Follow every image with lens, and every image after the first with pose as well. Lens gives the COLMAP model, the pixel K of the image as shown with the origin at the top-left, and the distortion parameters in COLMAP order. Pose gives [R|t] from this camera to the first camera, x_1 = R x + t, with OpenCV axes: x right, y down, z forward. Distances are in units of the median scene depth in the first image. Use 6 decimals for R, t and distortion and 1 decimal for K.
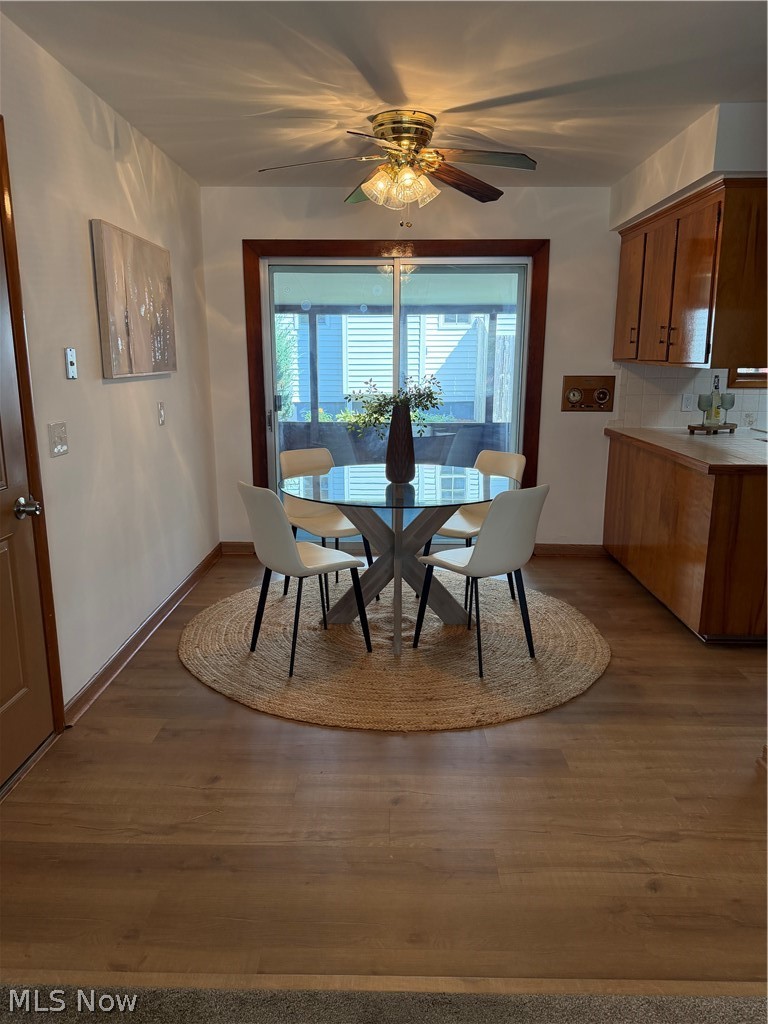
lens RADIAL K [[727.9, 0, 383.2], [0, 727.9, 512.7], [0, 0, 1]] dist [0.010265, 0.001921]
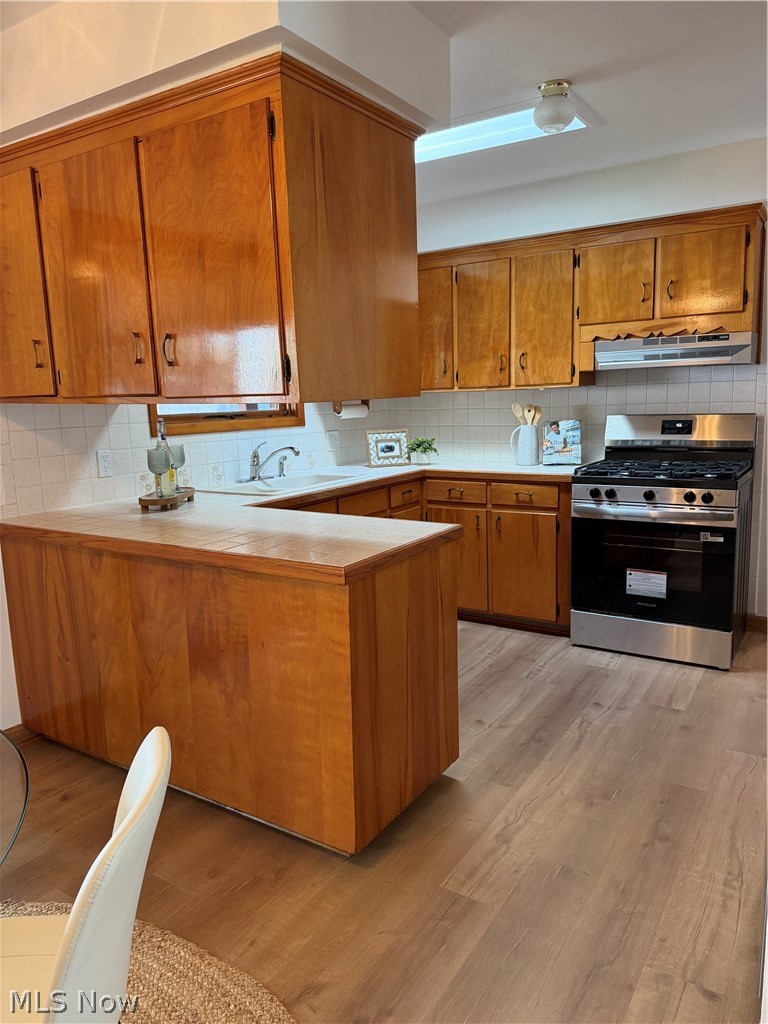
lens RADIAL K [[727.9, 0, 384.2], [0, 727.9, 513.6], [0, 0, 1]] dist [0.010265, 0.001921]
pose [[0.530111, -0.151860, 0.834219, 0.001651], [0.209003, 0.976878, 0.045017, -0.098895], [-0.821767, 0.150490, 0.549593, 0.519666]]
